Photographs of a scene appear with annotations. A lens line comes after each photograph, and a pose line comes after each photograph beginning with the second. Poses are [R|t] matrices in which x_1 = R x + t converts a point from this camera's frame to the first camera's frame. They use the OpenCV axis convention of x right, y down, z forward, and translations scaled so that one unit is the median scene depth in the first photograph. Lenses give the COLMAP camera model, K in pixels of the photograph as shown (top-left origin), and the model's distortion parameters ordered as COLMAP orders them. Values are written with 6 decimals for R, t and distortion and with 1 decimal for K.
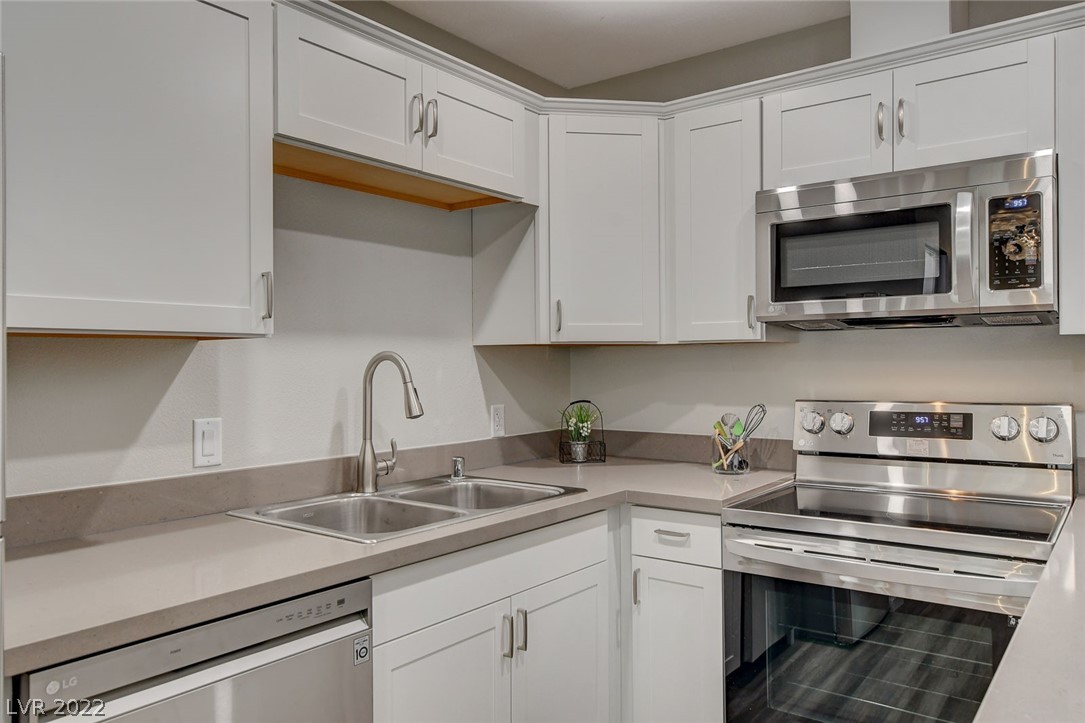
lens RADIAL K [[776.8, 0, 542.5], [0, 776.8, 361.5], [0, 0, 1]] dist [0.001480, 0.001605]
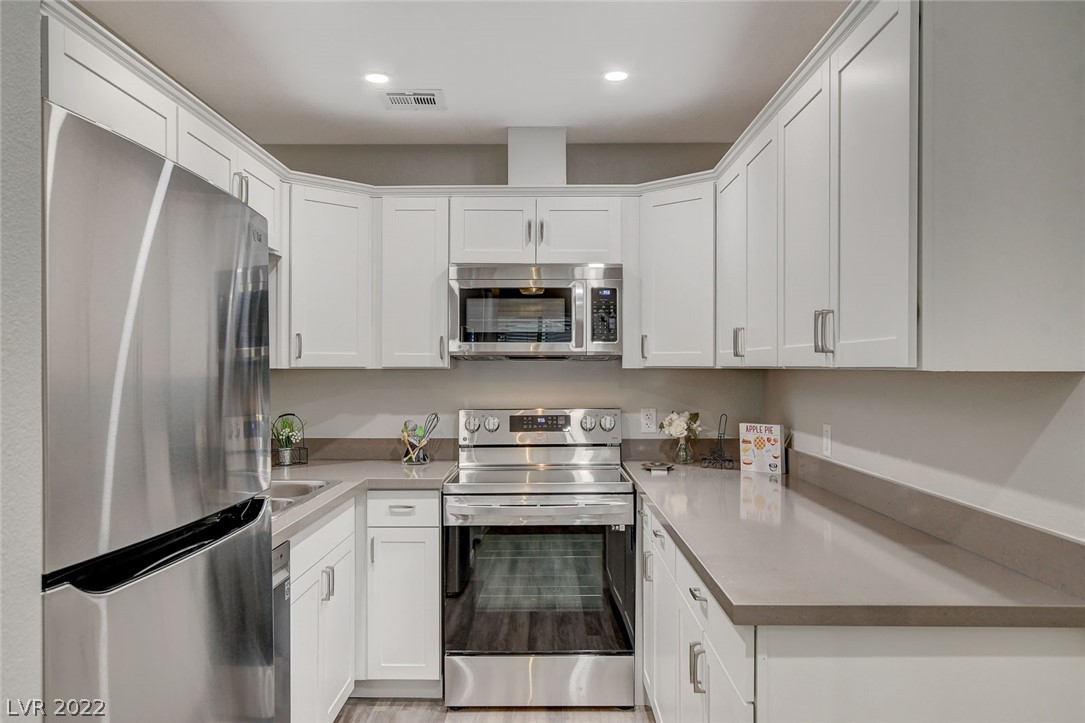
lens RADIAL K [[812.5, 0, 543.2], [0, 812.5, 368.2], [0, 0, 1]] dist [0.003571, 0.004647]
pose [[0.804570, 0.007427, 0.593812, -0.468667], [-0.006781, 0.999972, -0.003319, -0.023209], [-0.593819, -0.001356, 0.804597, -0.305386]]
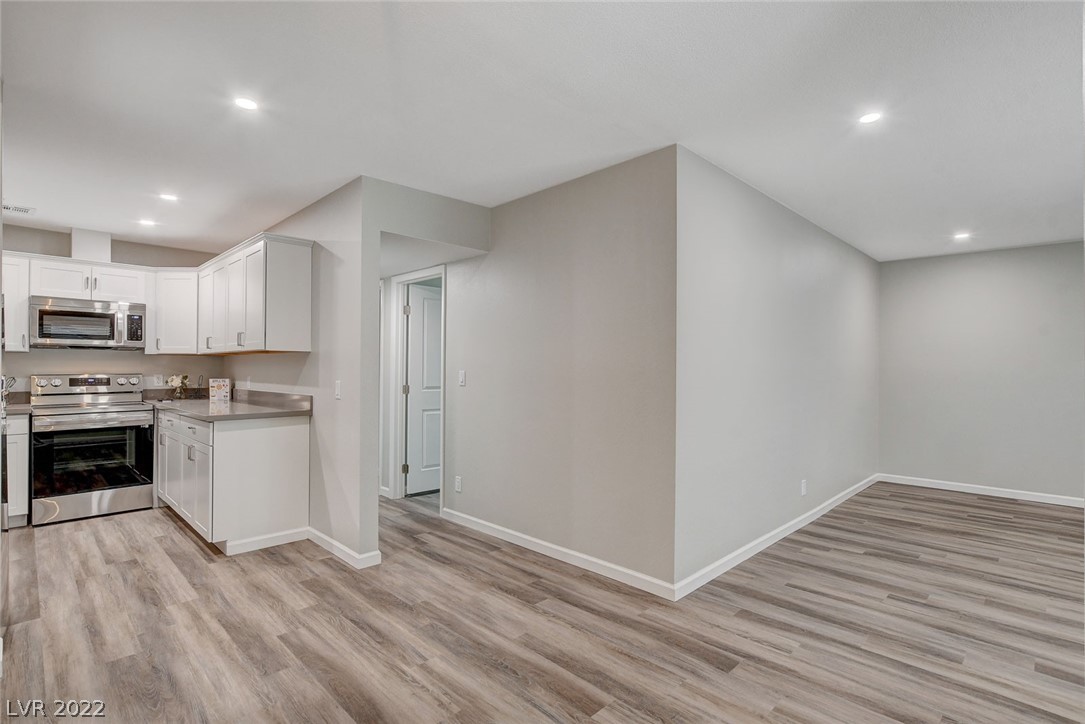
lens RADIAL K [[524.5, 0, 541.7], [0, 524.5, 364.2], [0, 0, 1]] dist [0.002591, -0.000428]
pose [[0.136035, 0.016175, 0.990572, -1.262524], [-0.005344, 0.999864, -0.015592, 0.034462], [-0.990690, -0.003173, 0.136103, -0.980460]]
